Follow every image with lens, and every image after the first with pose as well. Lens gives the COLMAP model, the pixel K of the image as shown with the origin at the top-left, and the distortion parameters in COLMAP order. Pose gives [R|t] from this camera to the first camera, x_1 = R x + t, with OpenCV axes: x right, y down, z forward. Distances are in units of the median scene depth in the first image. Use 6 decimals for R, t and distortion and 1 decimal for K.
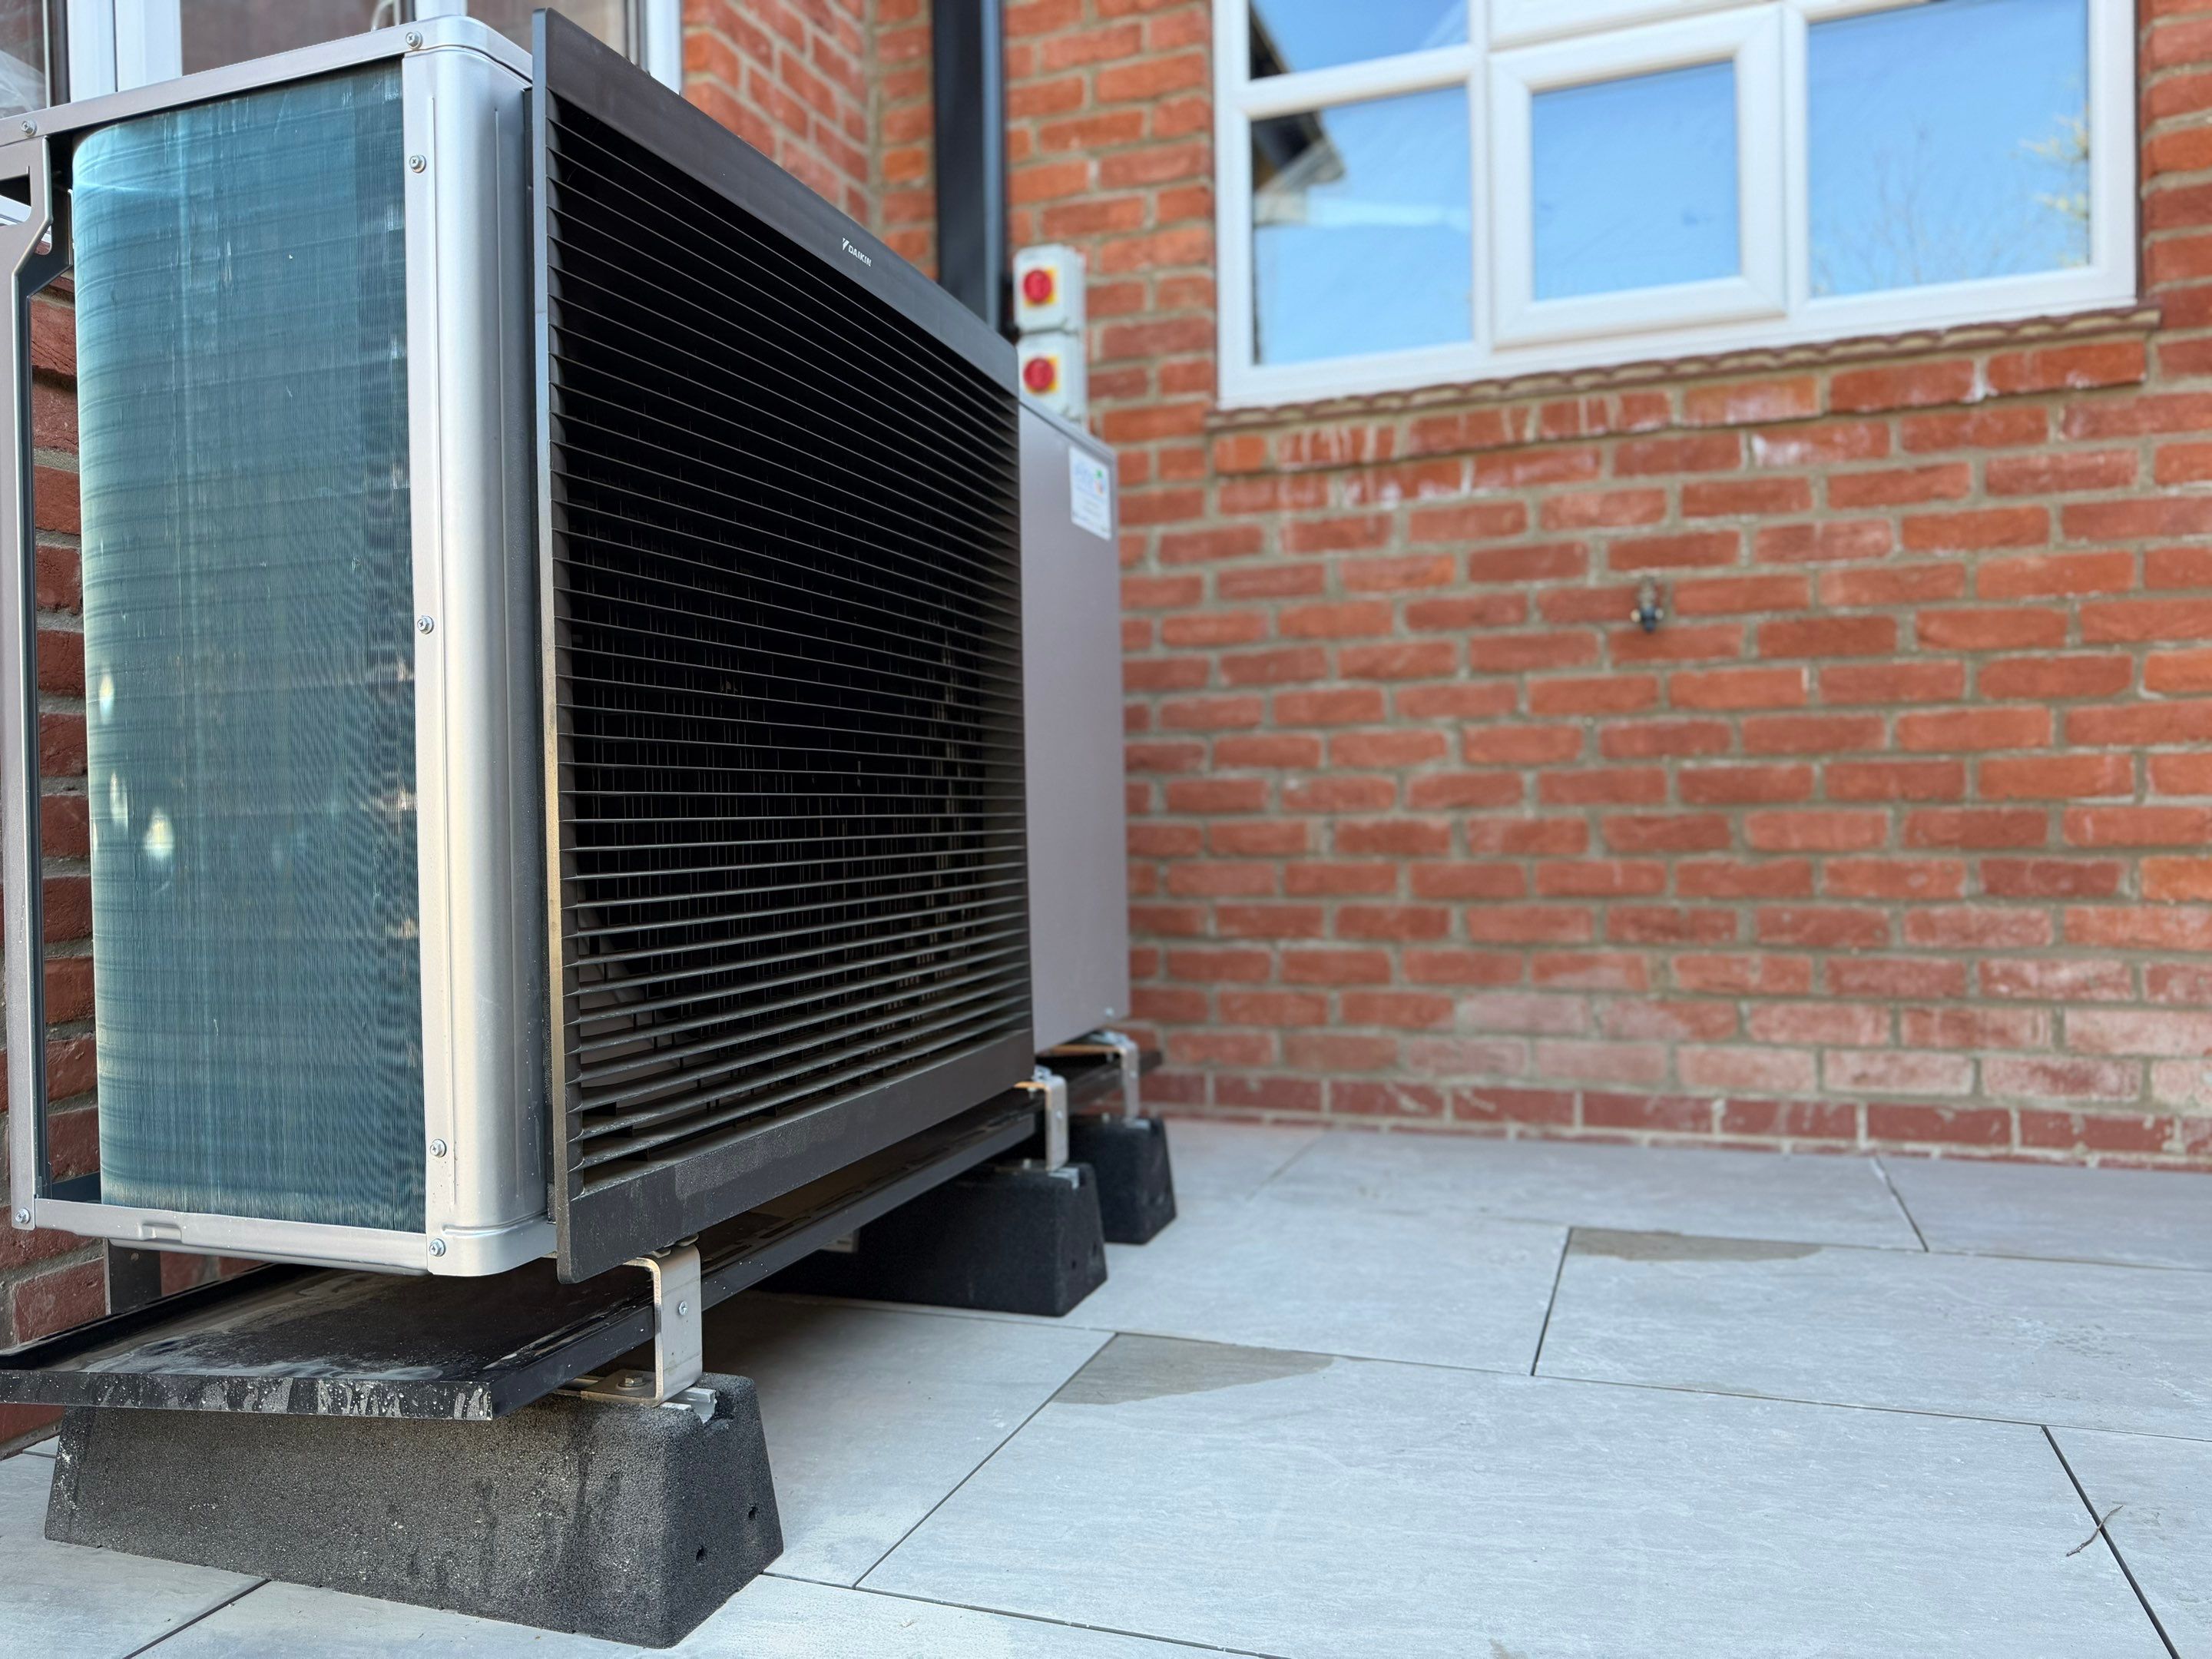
lens RADIAL K [[1561.9, 0, 1116.1], [0, 1561.9, 832.6], [0, 0, 1]] dist [0.050771, -0.074148]
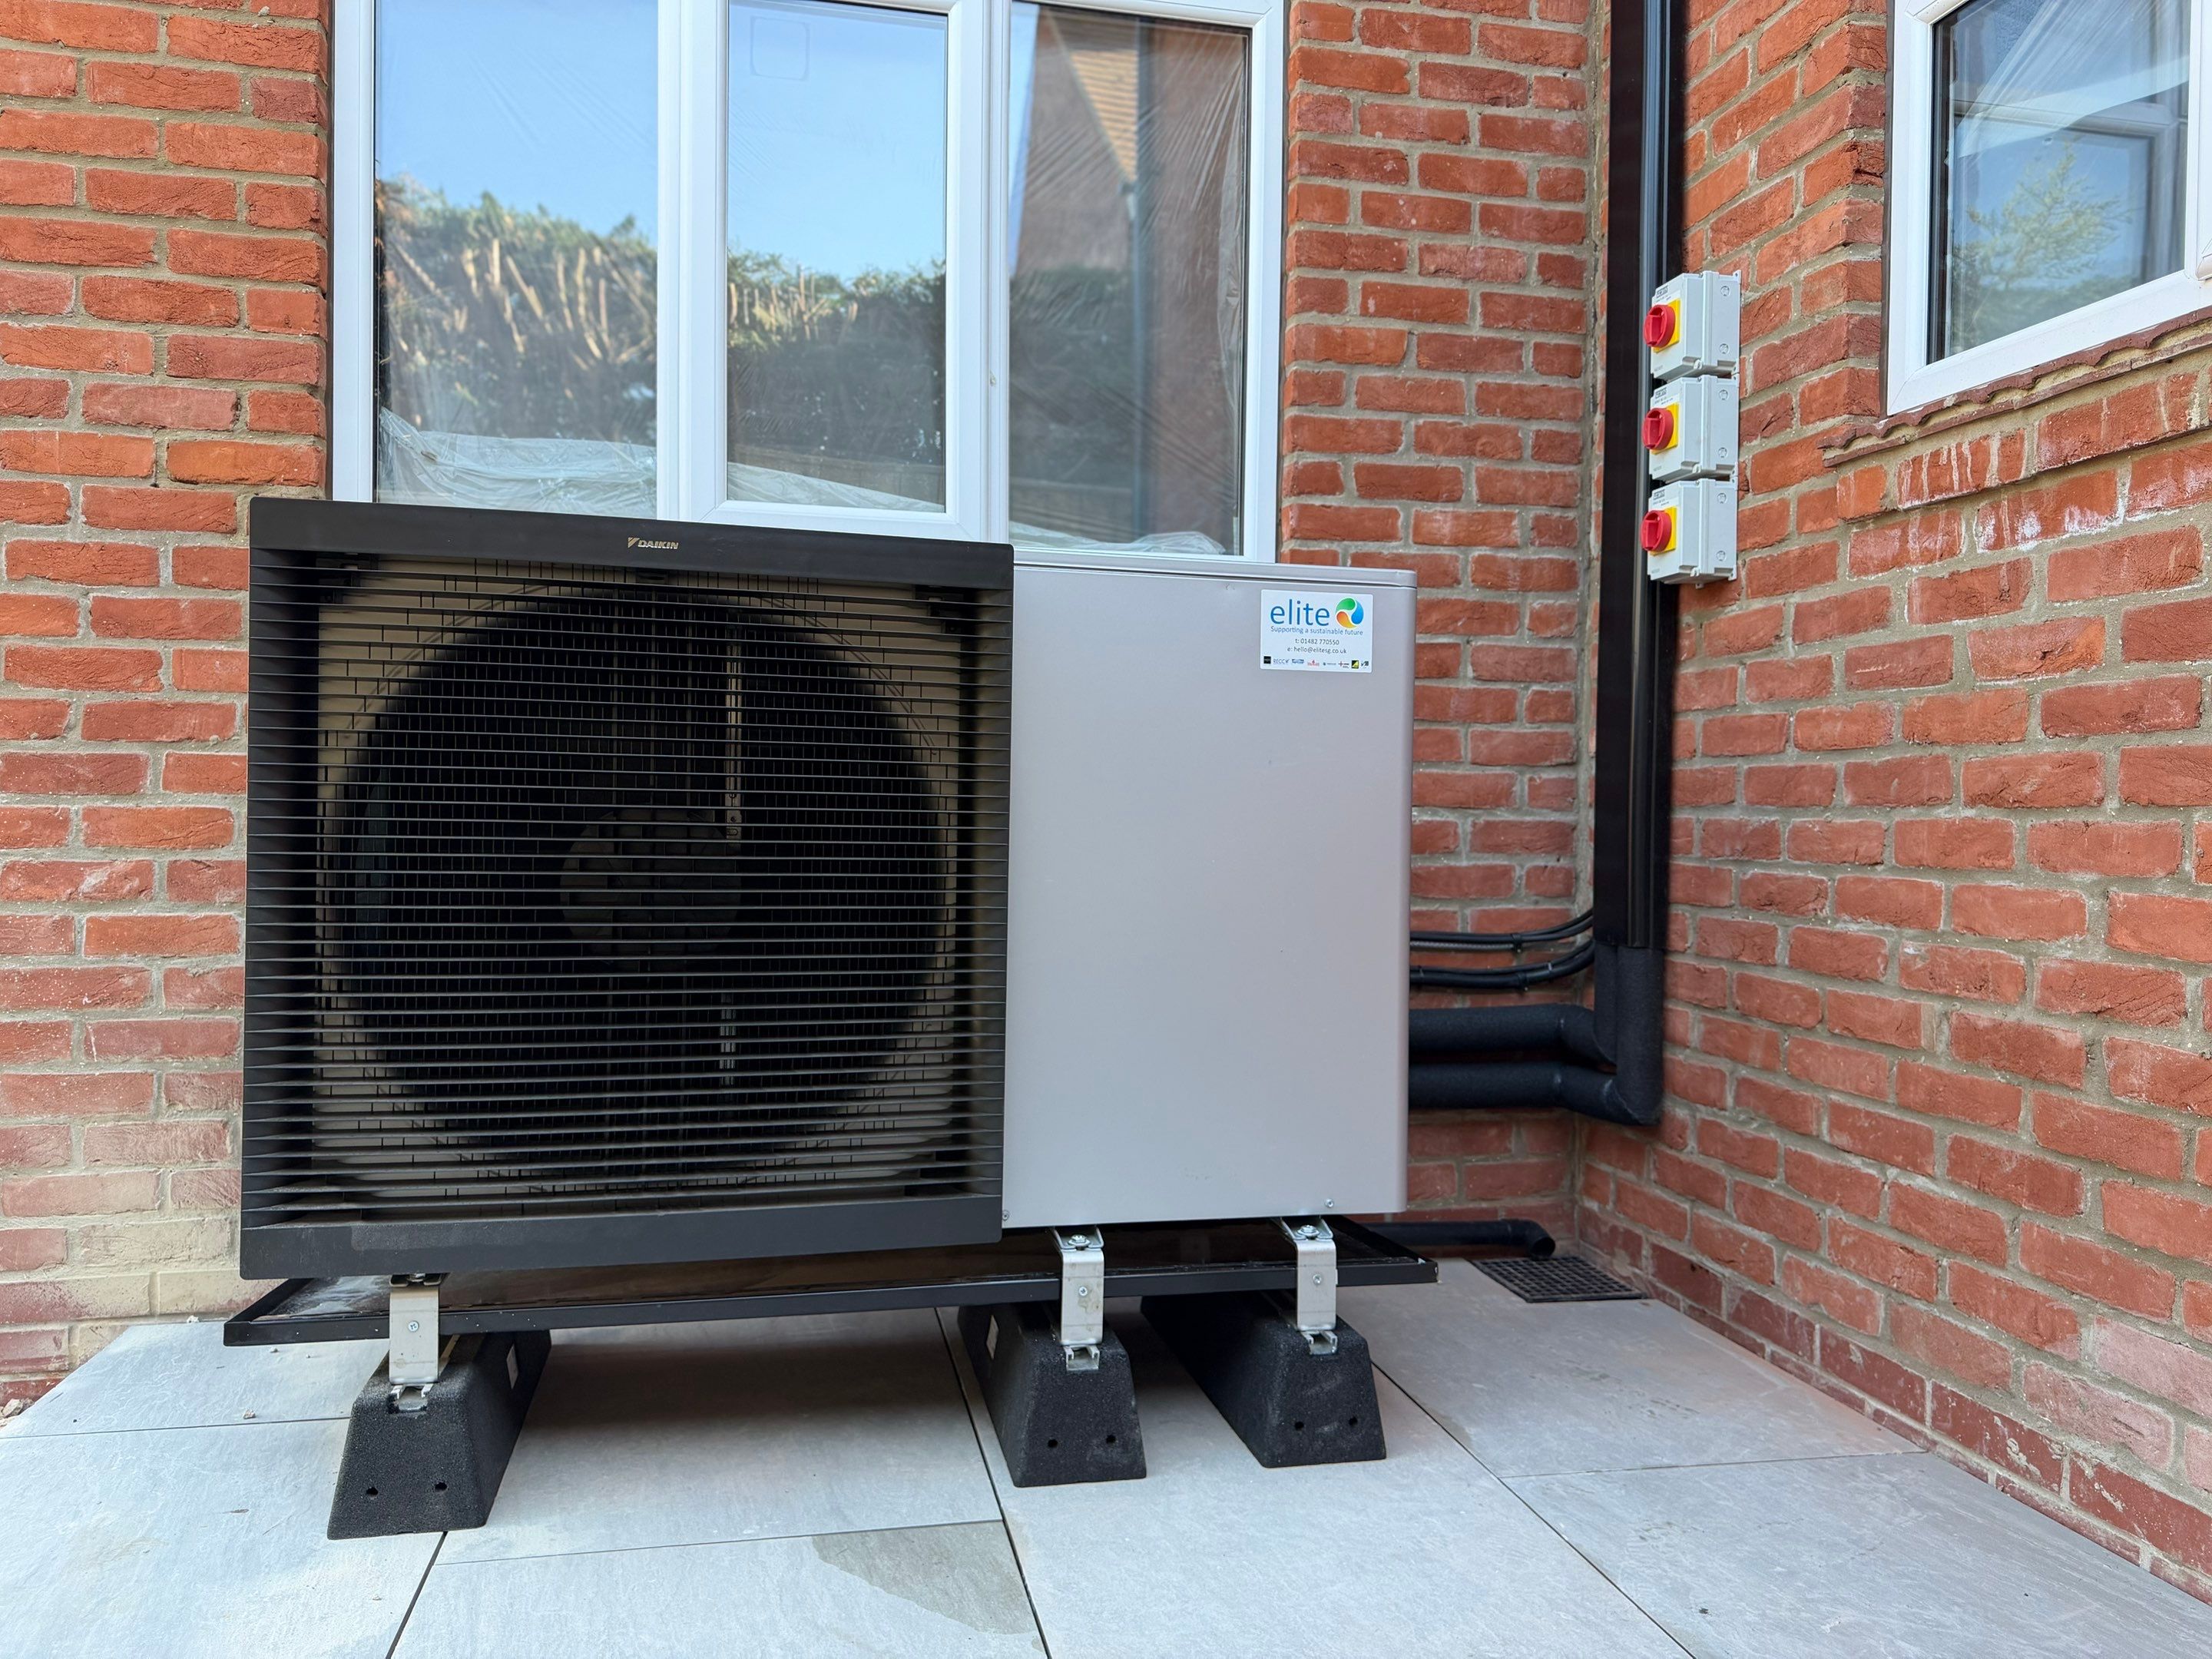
lens RADIAL K [[1561.9, 0, 1057.8], [0, 1561.9, 808.7], [0, 0, 1]] dist [0.050771, -0.074148]
pose [[0.526491, 0.028426, -0.849705, 0.523267], [-0.041790, 0.999098, 0.007530, -0.085298], [0.849153, 0.031544, 0.527204, 0.301114]]
